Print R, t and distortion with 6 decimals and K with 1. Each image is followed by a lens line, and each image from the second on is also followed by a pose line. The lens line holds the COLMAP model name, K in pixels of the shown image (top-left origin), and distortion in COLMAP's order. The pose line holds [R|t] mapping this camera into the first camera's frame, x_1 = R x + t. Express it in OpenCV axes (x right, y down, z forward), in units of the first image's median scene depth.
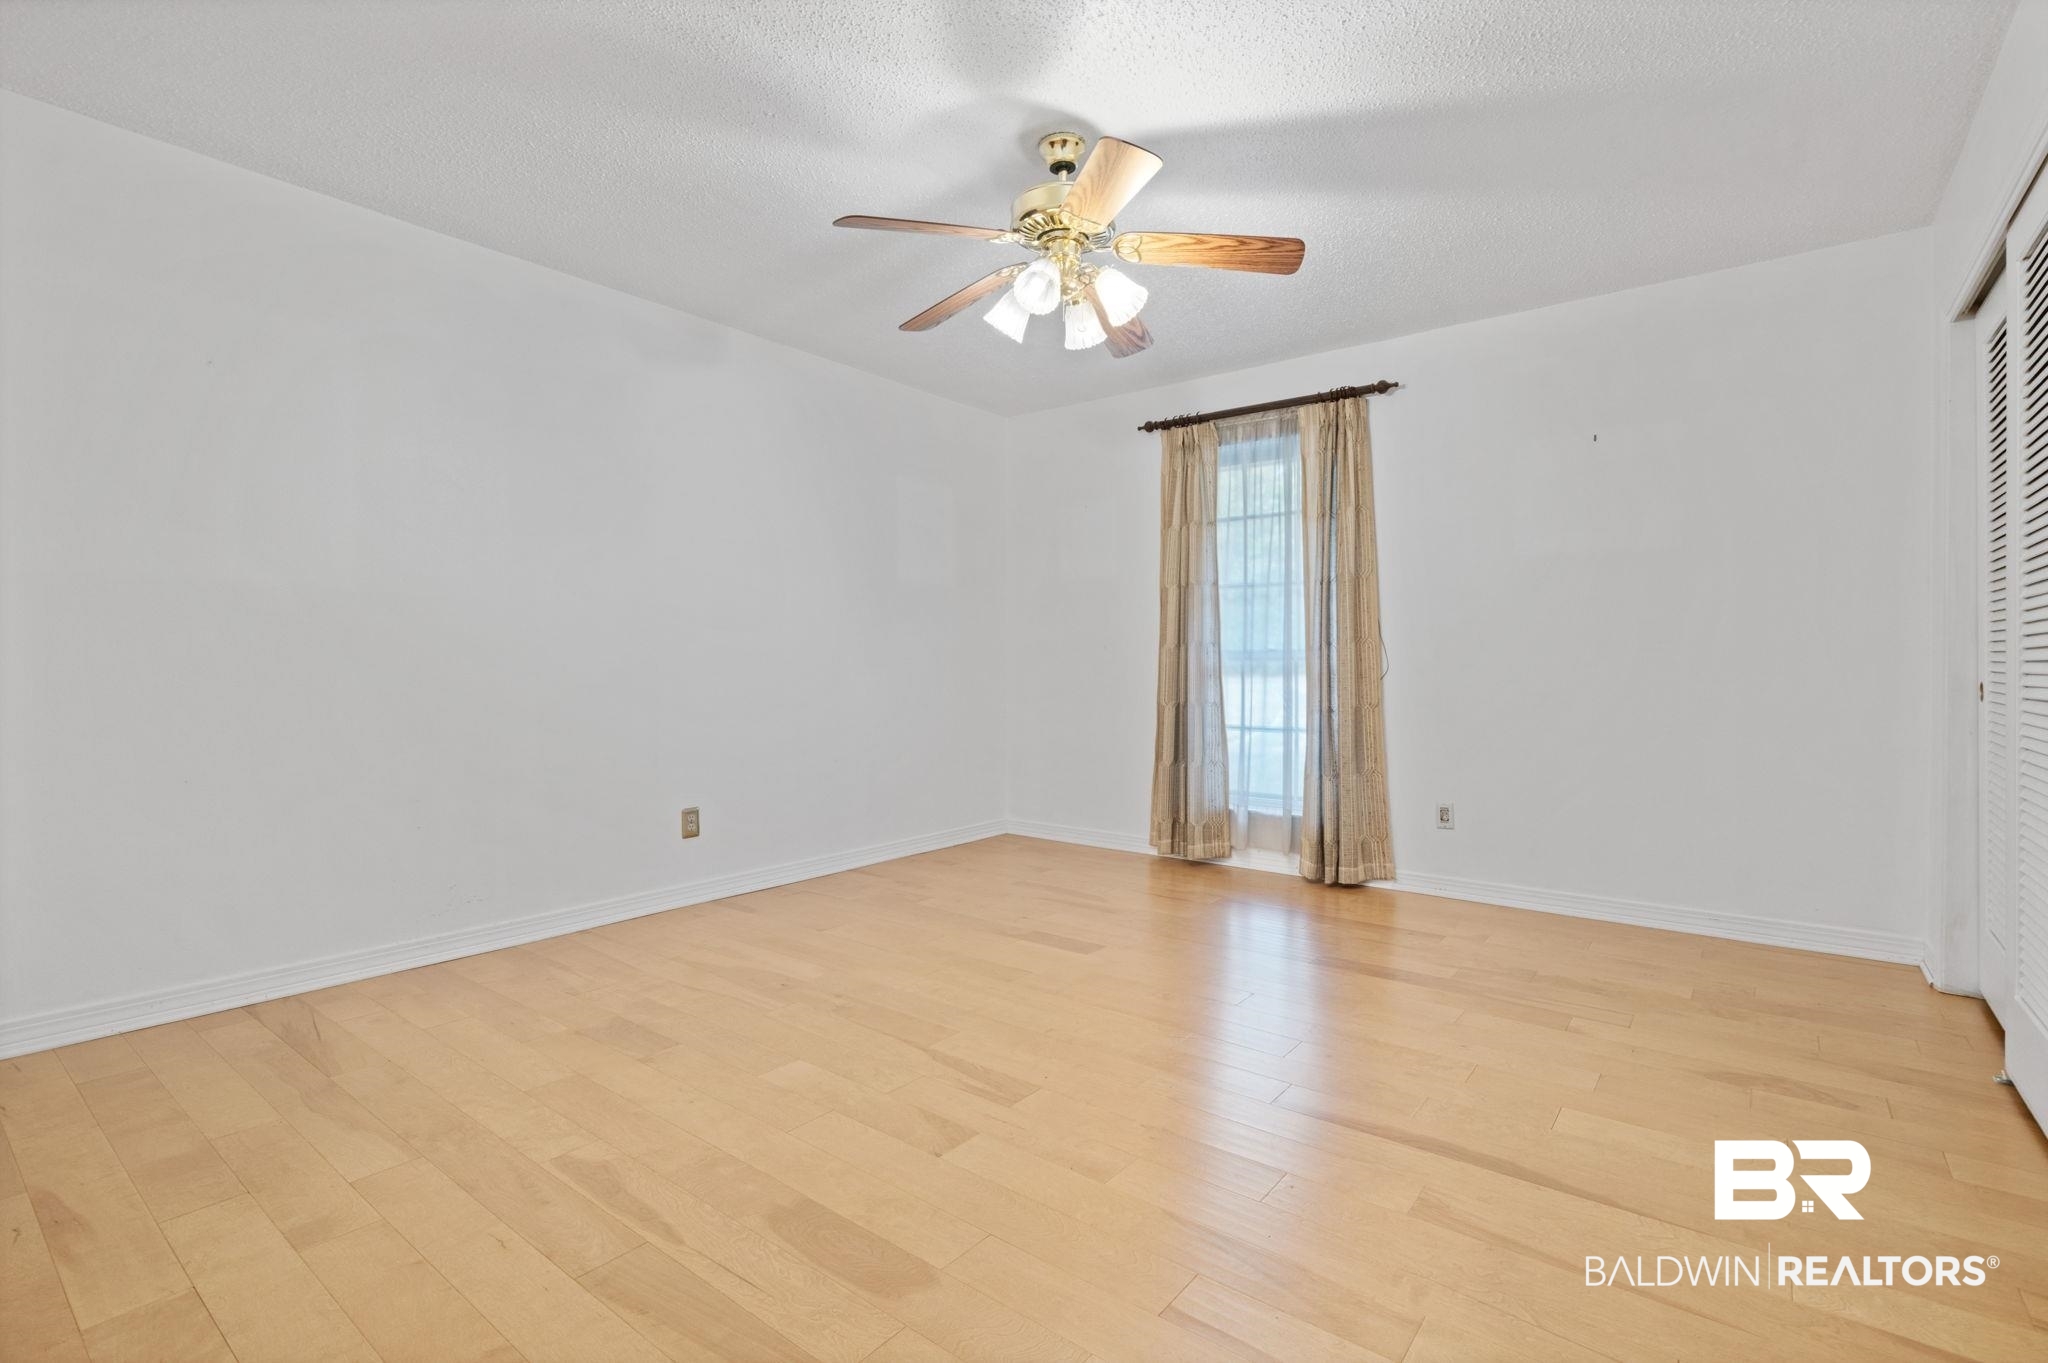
lens RADIAL K [[941.2, 0, 1035.7], [0, 941.2, 680.4], [0, 0, 1]] dist [0.004854, 0.000647]
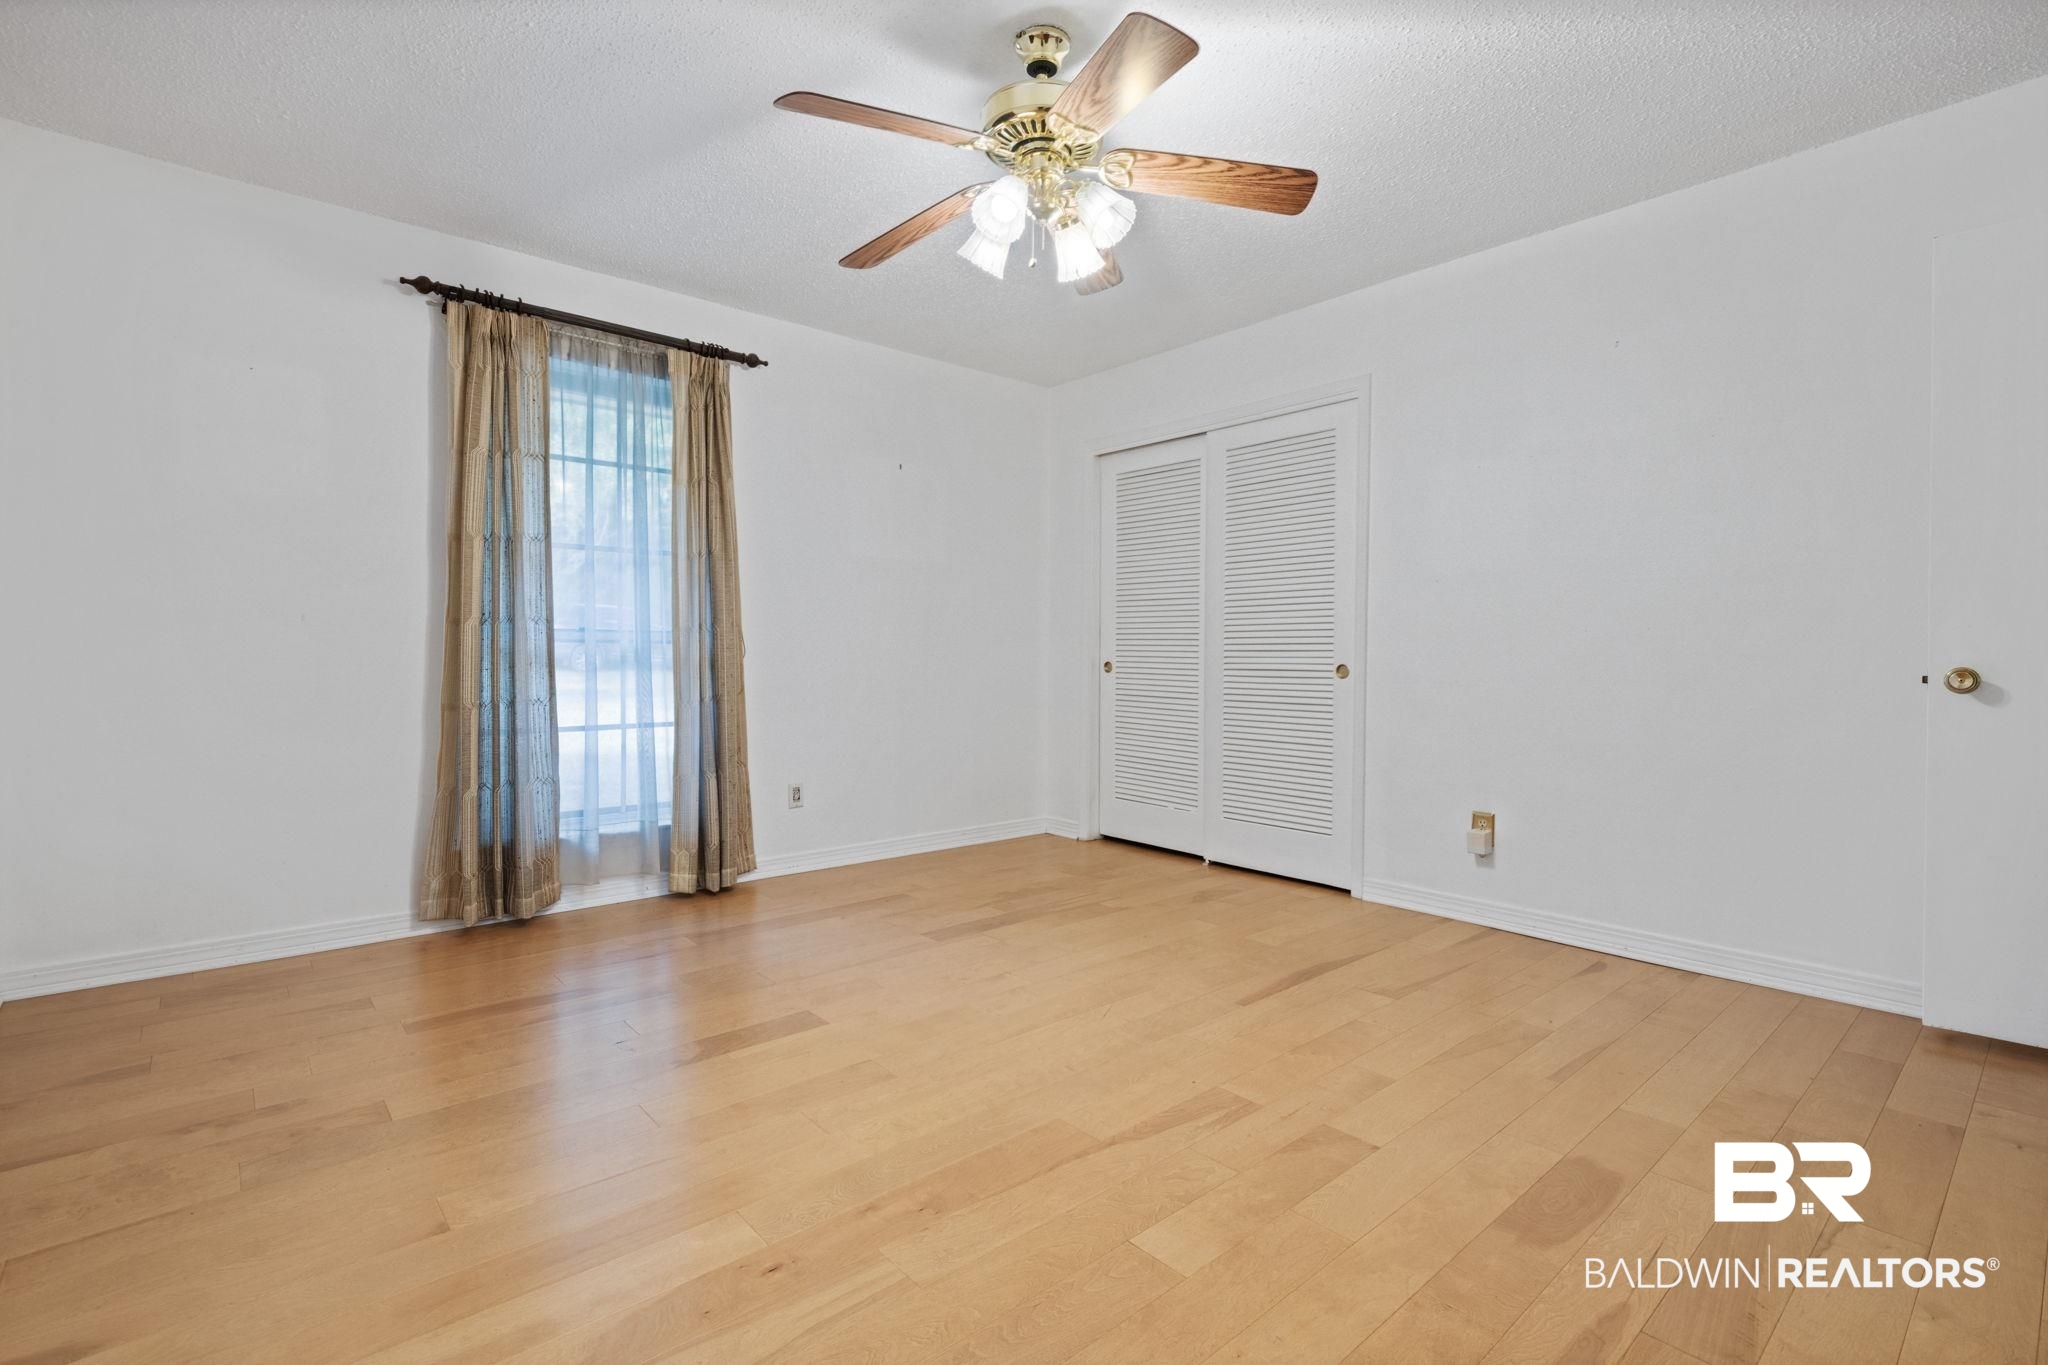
lens RADIAL K [[941.2, 0, 1036.2], [0, 941.2, 663.4], [0, 0, 1]] dist [0.004854, 0.000647]
pose [[0.185855, -0.011701, 0.982508, -0.499155], [0.009575, 0.999903, 0.010097, -0.008628], [-0.982531, 0.007531, 0.185949, 0.509280]]
